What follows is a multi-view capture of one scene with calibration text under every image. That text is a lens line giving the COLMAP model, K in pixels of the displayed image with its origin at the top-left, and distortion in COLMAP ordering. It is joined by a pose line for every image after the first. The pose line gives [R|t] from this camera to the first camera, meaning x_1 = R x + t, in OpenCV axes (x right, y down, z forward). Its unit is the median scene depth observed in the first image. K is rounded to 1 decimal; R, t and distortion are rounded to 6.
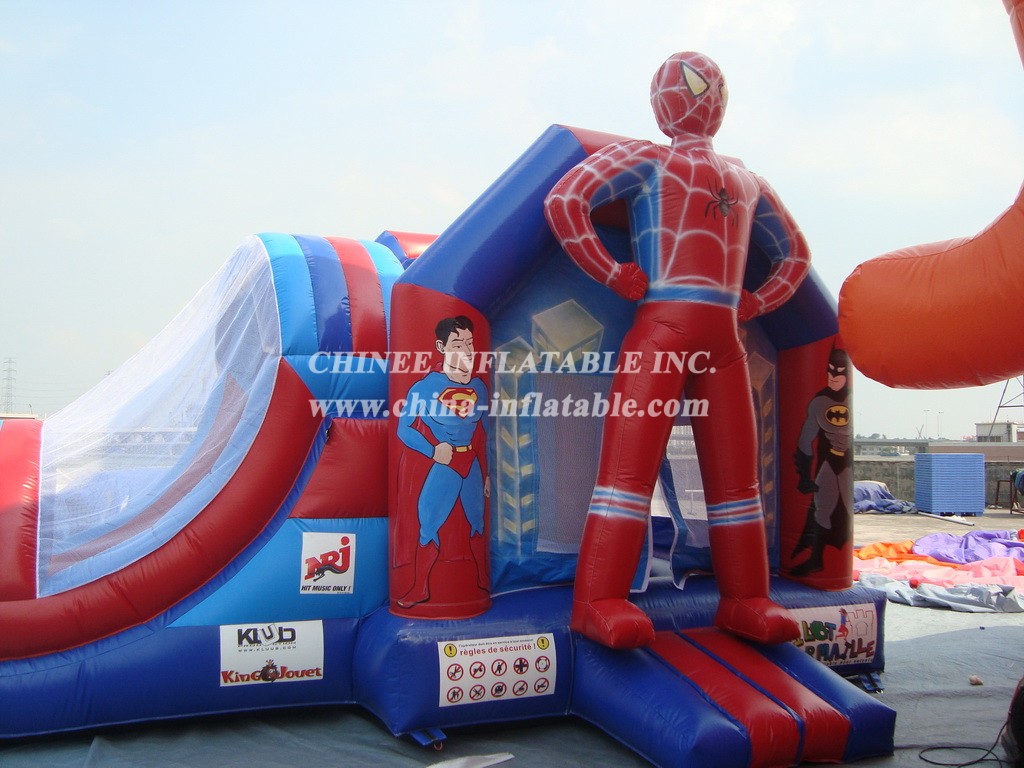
lens RADIAL K [[1019.9, 0, 512.0], [0, 1019.9, 384.0], [0, 0, 1]] dist [-0.227631, 0.267089]
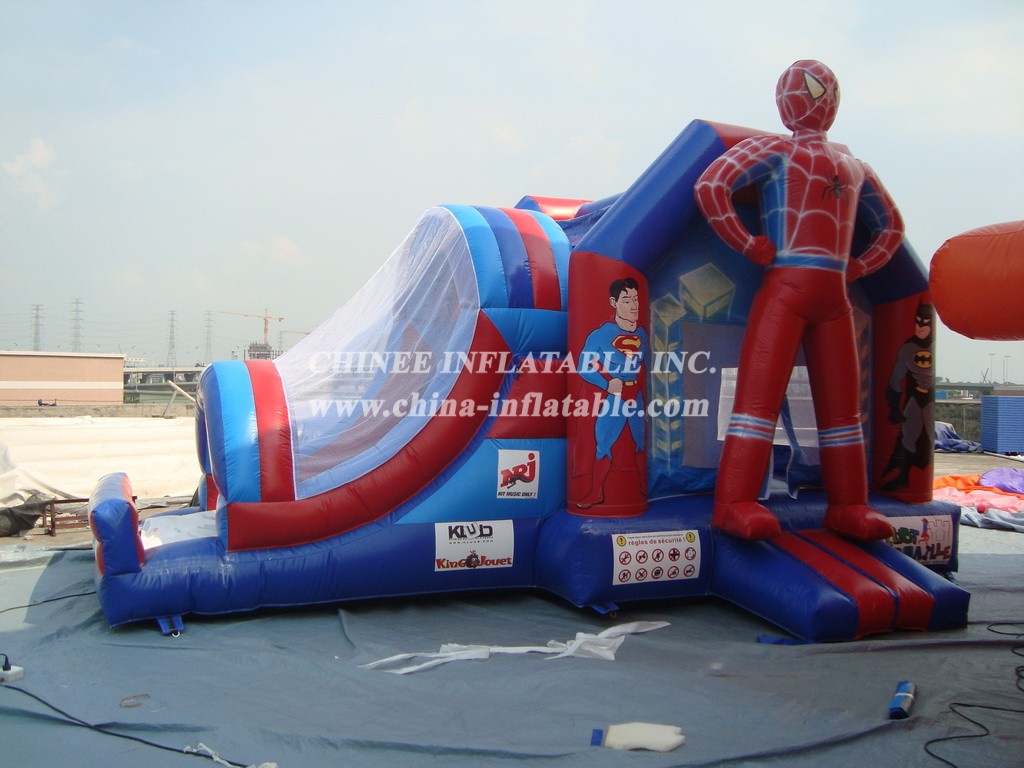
lens RADIAL K [[1019.9, 0, 512.0], [0, 1019.9, 384.0], [0, 0, 1]] dist [-0.227631, 0.267089]
pose [[0.998302, 0.006036, -0.057936, -0.117816], [-0.002582, 0.998224, 0.059520, -0.009884], [0.058193, -0.059270, 0.996544, -0.259500]]
